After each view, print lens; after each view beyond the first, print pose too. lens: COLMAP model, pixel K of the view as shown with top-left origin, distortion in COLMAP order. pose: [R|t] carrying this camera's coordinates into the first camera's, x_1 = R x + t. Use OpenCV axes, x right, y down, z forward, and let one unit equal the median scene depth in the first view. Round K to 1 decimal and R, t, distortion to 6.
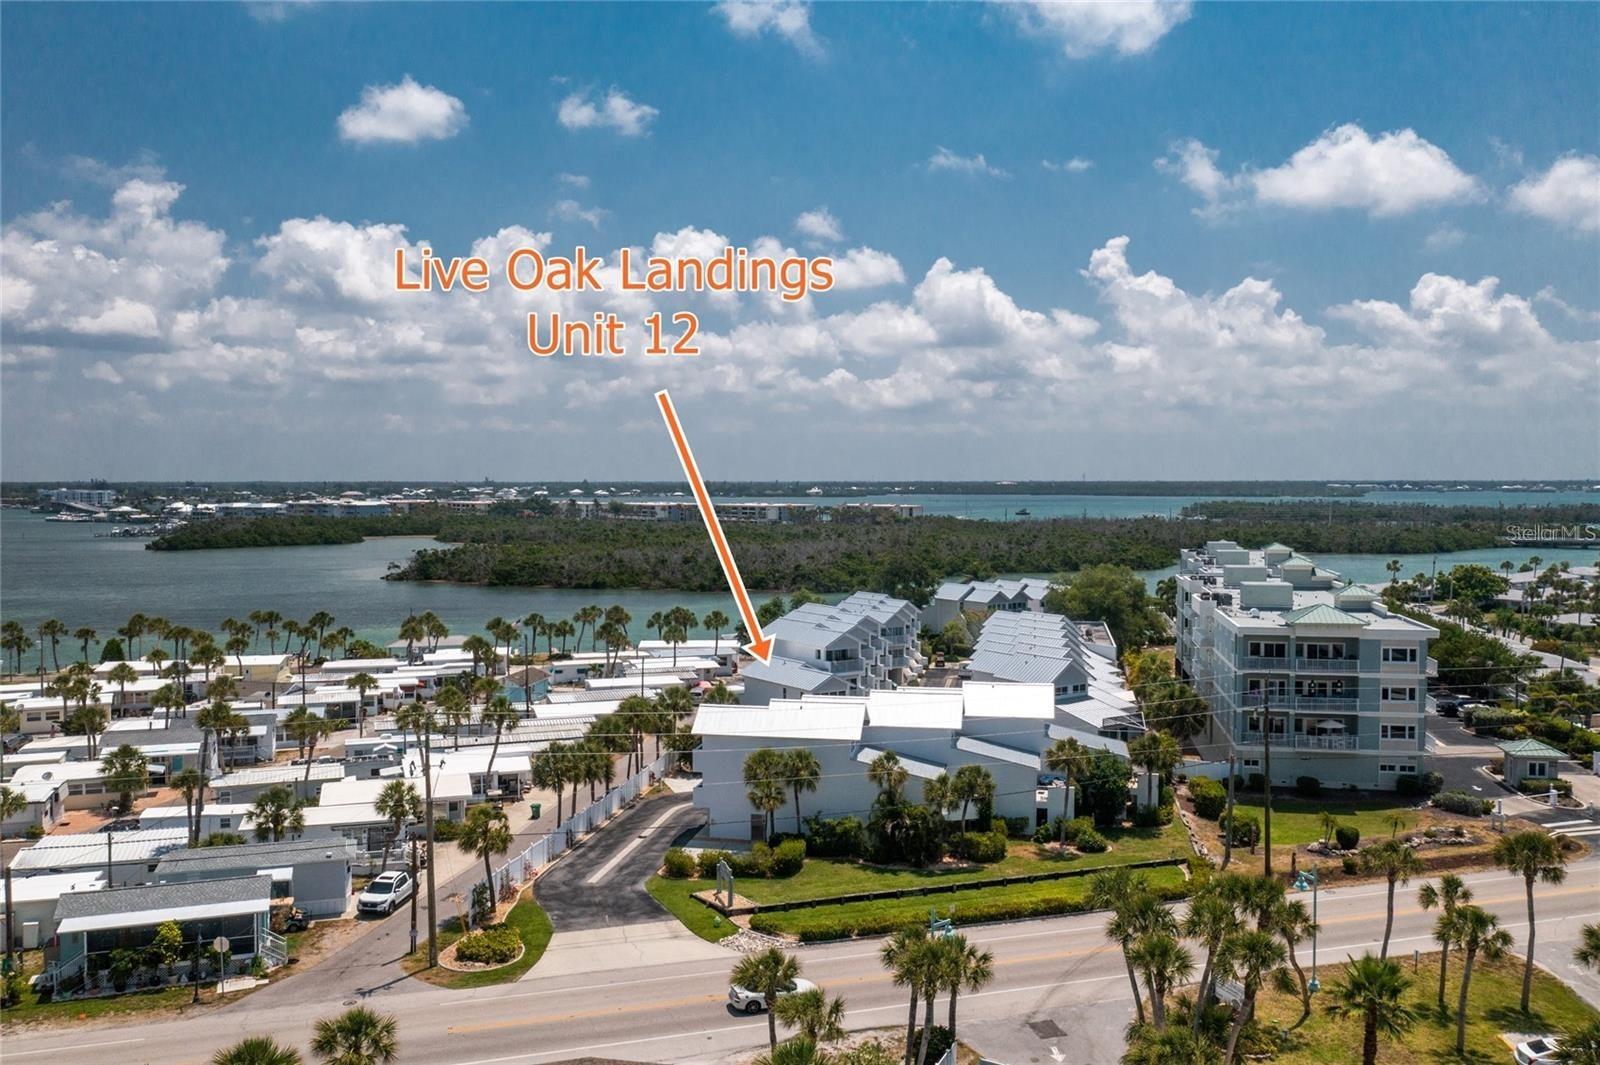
lens RADIAL K [[1260.3, 0, 793.0], [0, 1260.3, 530.3], [0, 0, 1]] dist [-0.008939, 0.000491]
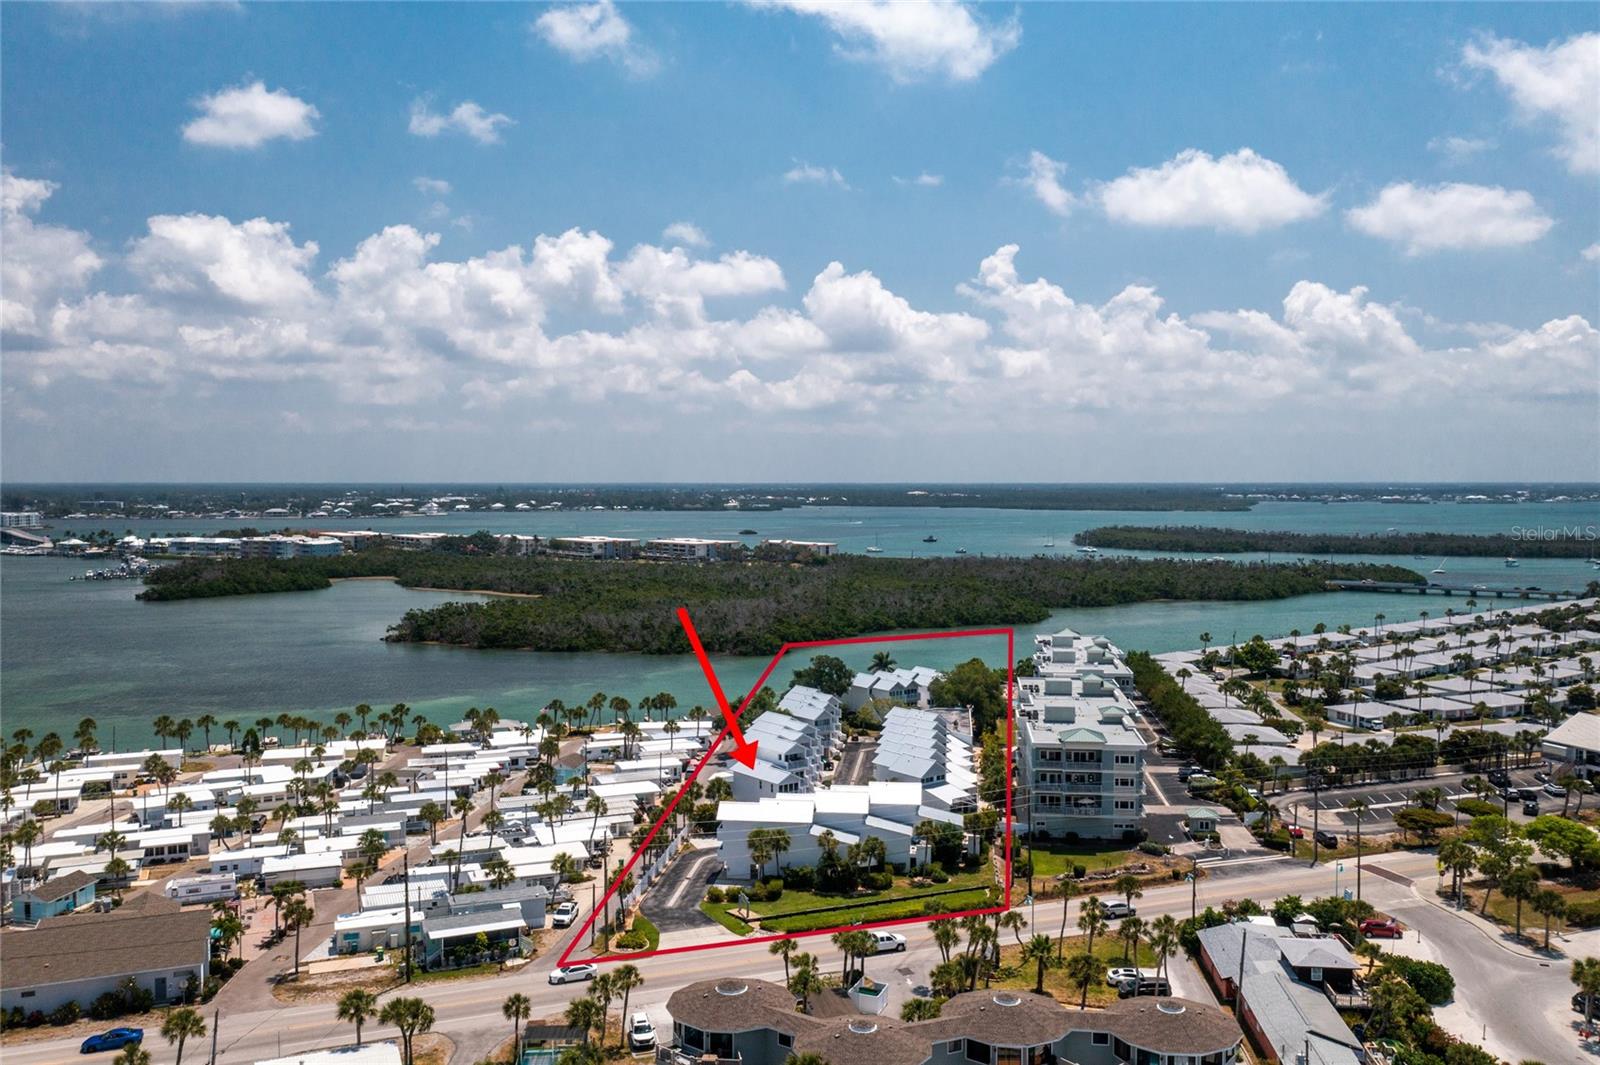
lens RADIAL K [[1266.1, 0, 792.8], [0, 1266.1, 536.2], [0, 0, 1]] dist [-0.007364, -0.002905]
pose [[0.997644, -0.001961, 0.068580, -0.090702], [0.001592, 0.999984, 0.005439, -0.235857], [-0.068590, -0.005317, 0.997631, -0.745115]]
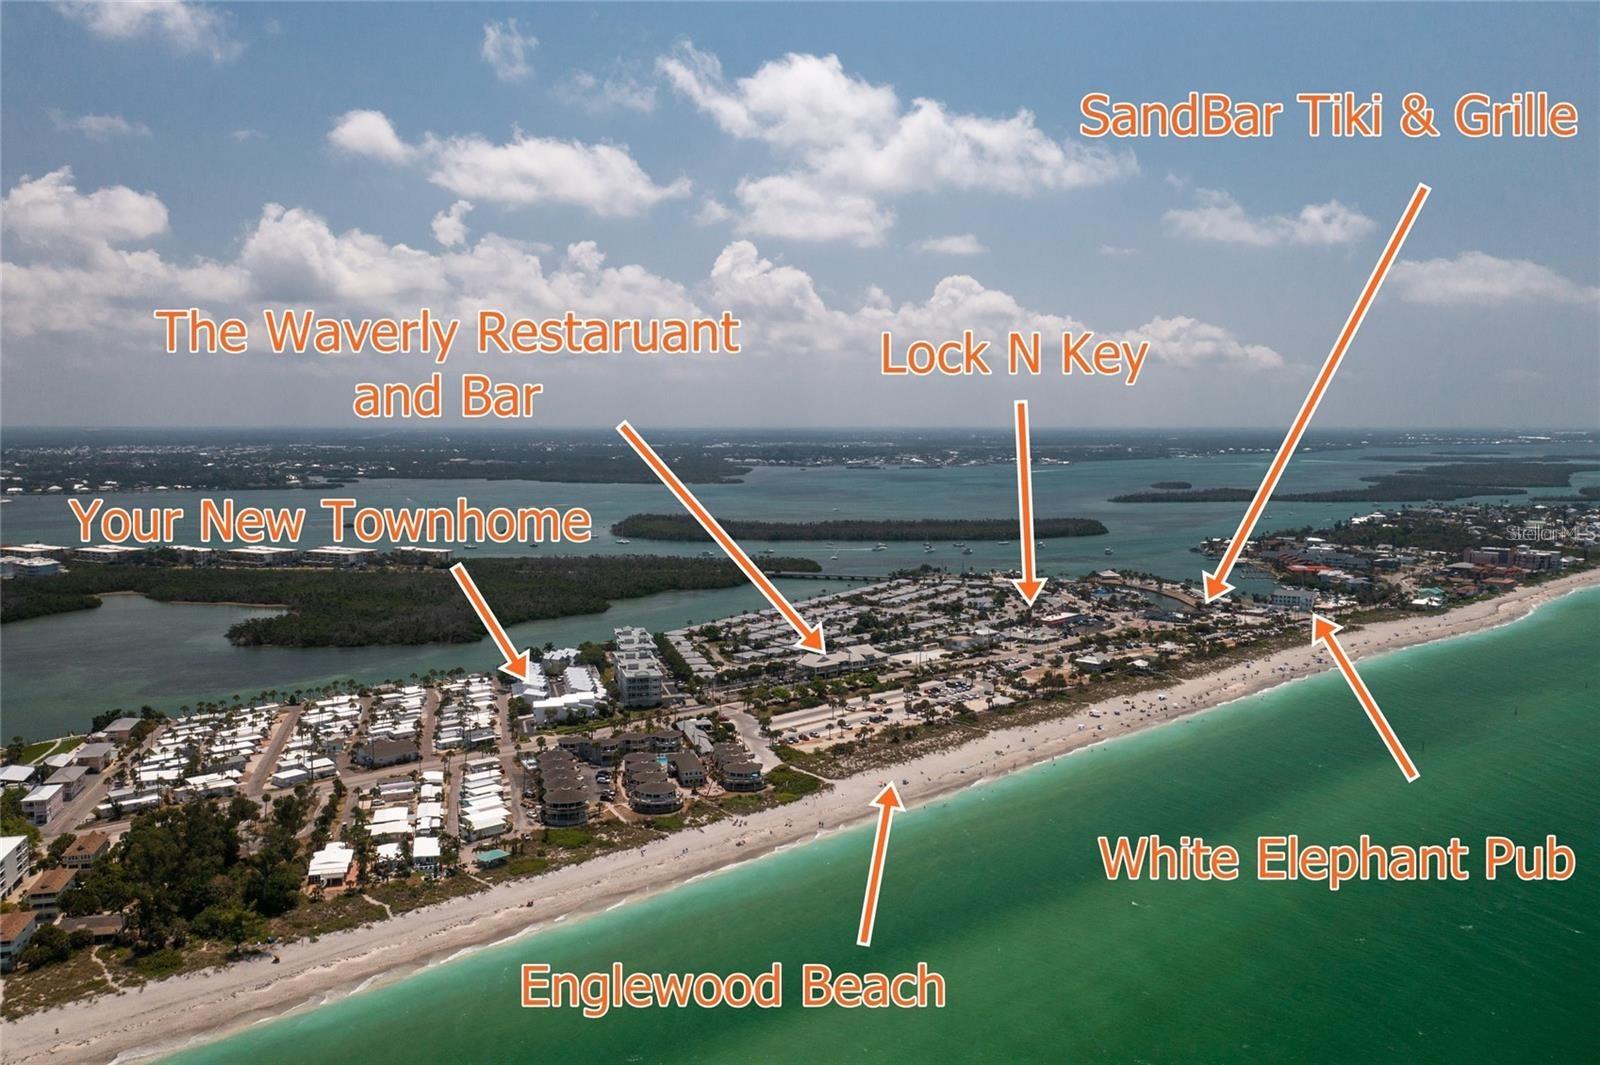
lens RADIAL K [[1260.3, 0, 793.0], [0, 1260.3, 530.3], [0, 0, 1]] dist [-0.008939, 0.000491]
pose [[0.903206, -0.033828, 0.427872, -1.370687], [0.012956, 0.998584, 0.051602, -0.877623], [-0.429011, -0.041064, 0.902365, -4.418042]]
